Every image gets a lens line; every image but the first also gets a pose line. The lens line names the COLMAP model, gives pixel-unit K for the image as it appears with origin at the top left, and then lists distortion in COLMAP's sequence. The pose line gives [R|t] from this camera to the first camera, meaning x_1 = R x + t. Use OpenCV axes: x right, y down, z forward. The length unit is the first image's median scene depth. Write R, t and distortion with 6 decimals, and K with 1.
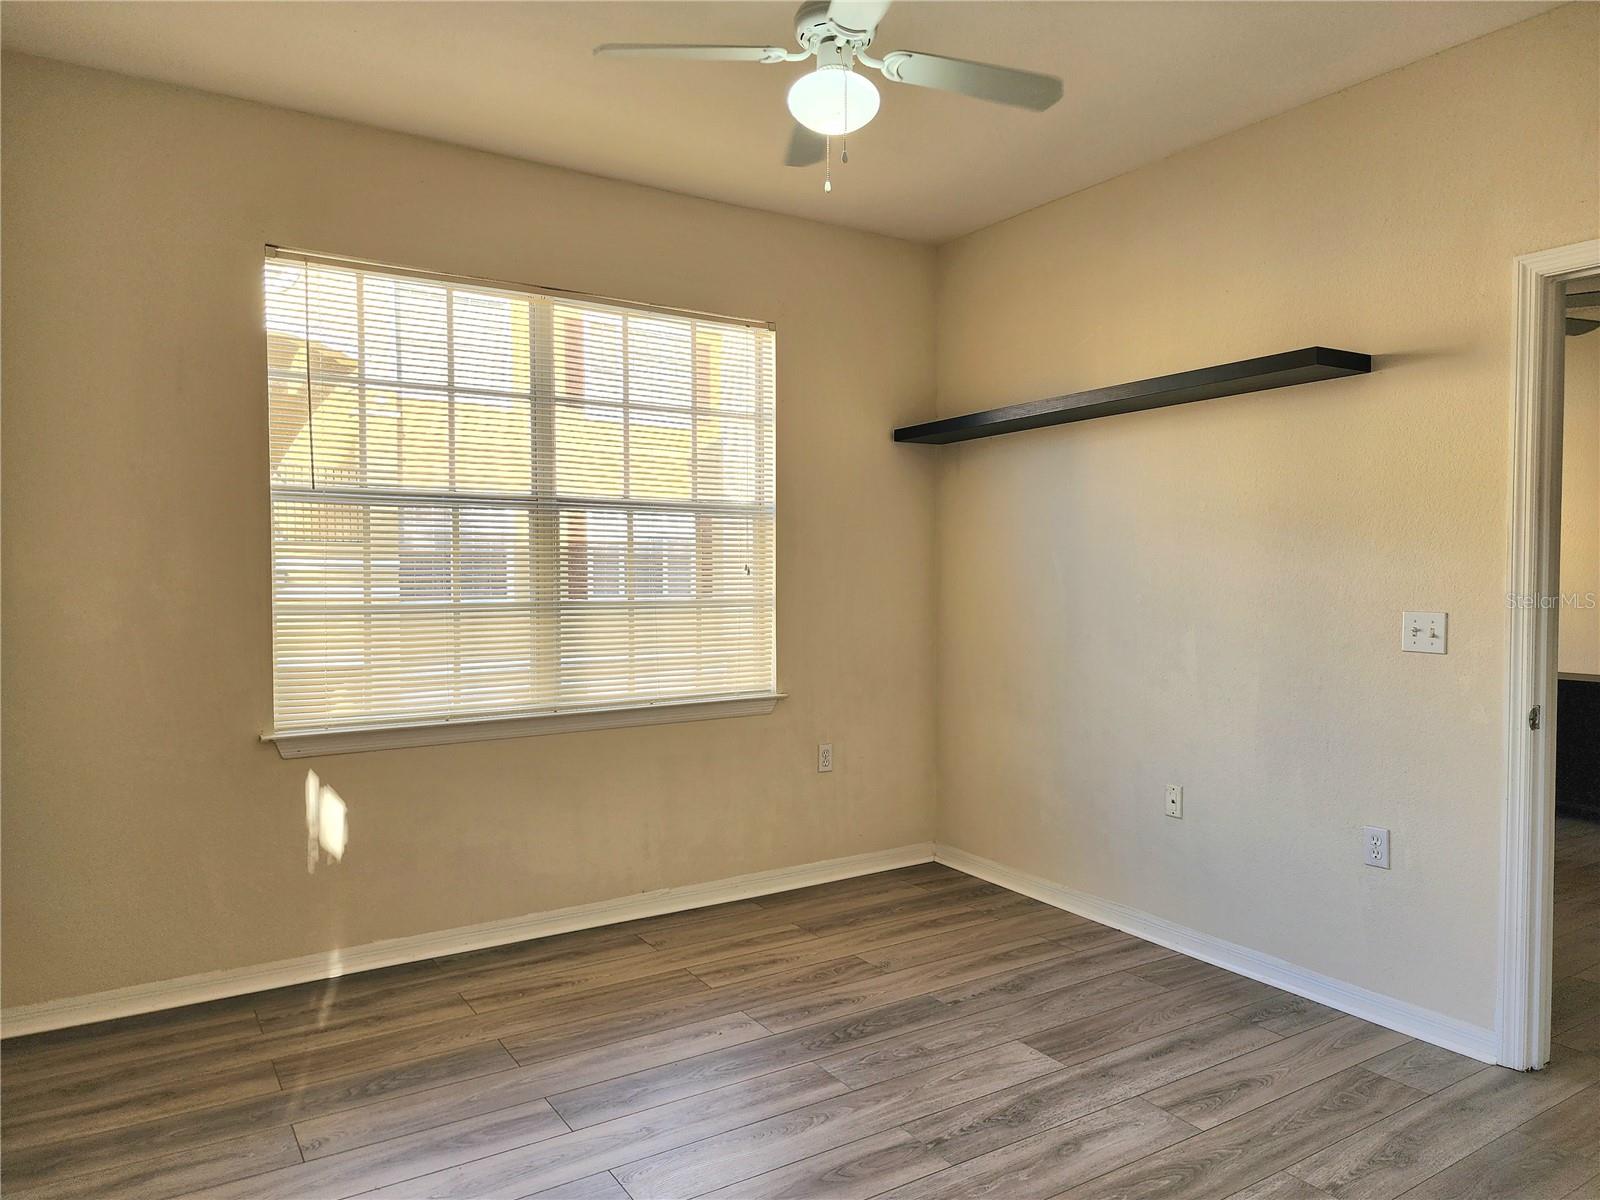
lens RADIAL K [[1070.4, 0, 793.7], [0, 1070.4, 605.7], [0, 0, 1]] dist [0.050212, -0.045895]
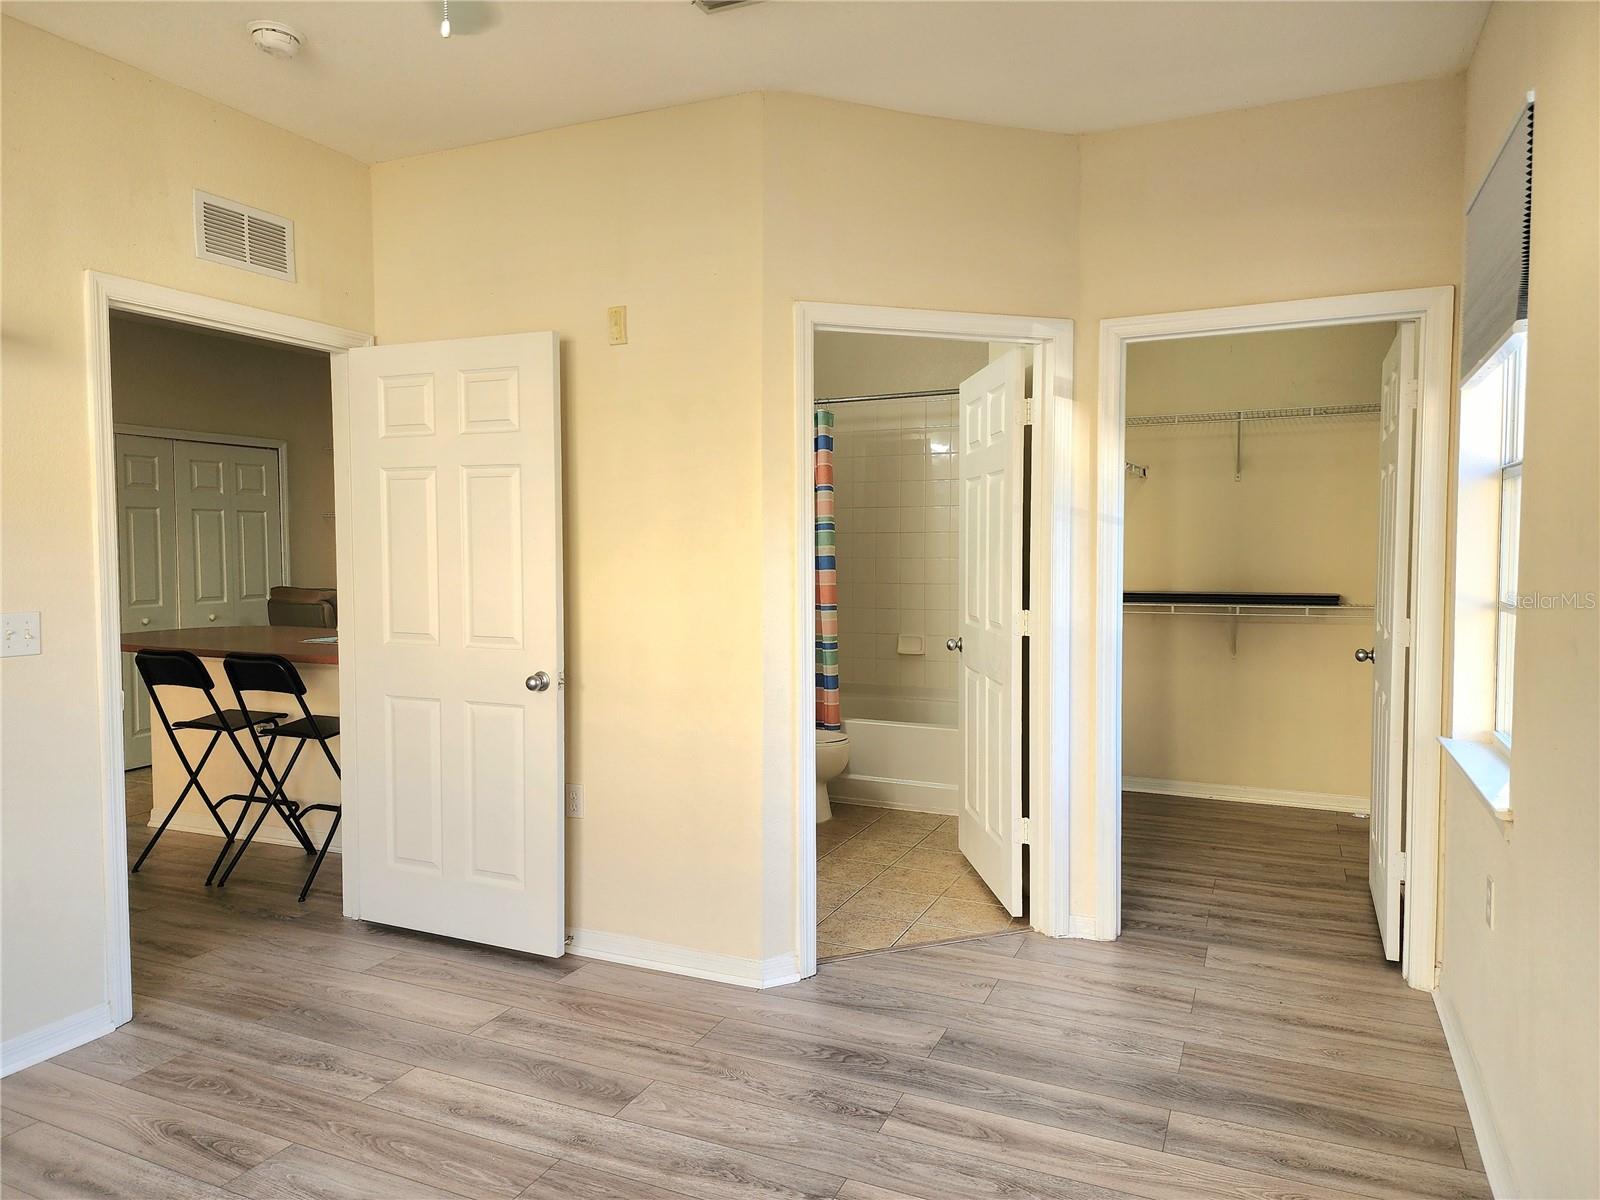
lens RADIAL K [[1067.4, 0, 787.5], [0, 1067.4, 593.8], [0, 0, 1]] dist [0.064737, -0.056636]
pose [[-0.544443, -0.038969, 0.837892, -0.519951], [0.030206, 0.997361, 0.066013, -0.048392], [-0.838254, 0.061250, -0.541829, 0.876918]]
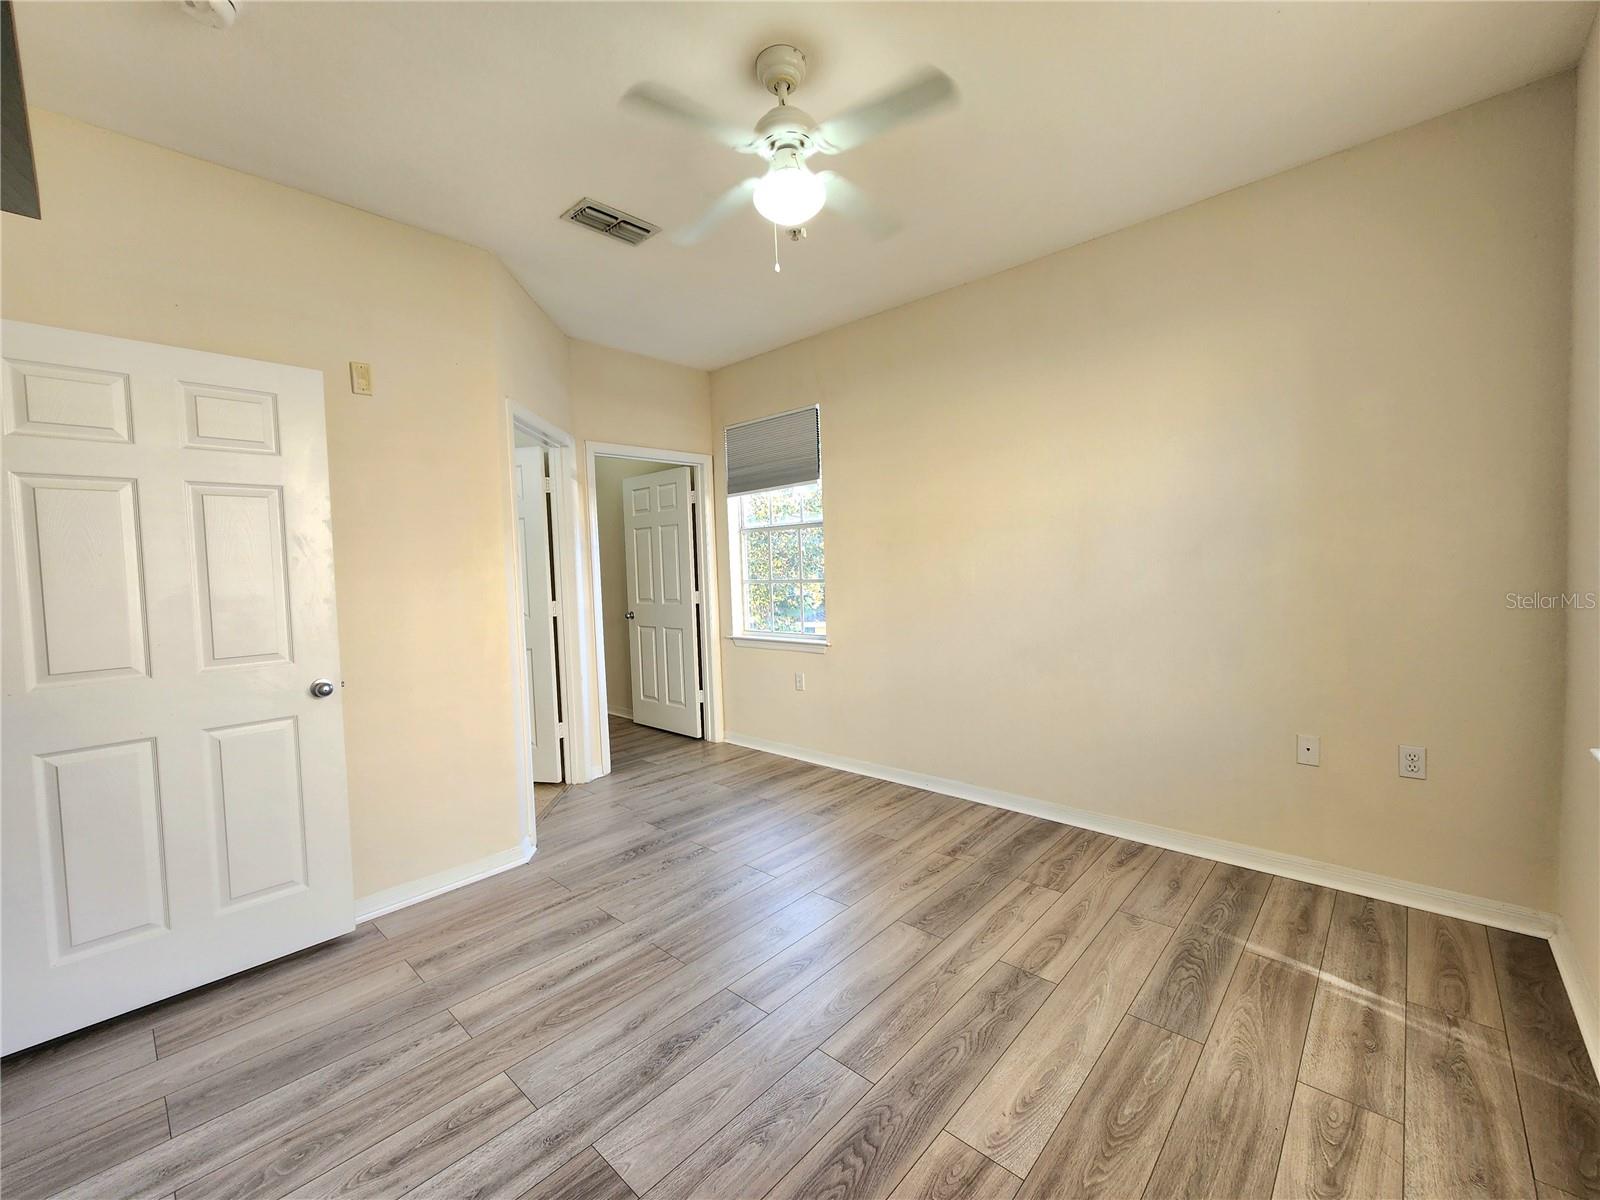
lens RADIAL K [[658.9, 0, 803.3], [0, 658.9, 592.7], [0, 0, 1]] dist [0.000047, 0.000285]
pose [[-0.965505, 0.044310, -0.256586, 0.180197], [0.025739, 0.996829, 0.075292, -0.041702], [0.259108, 0.066090, -0.963584, 1.326384]]
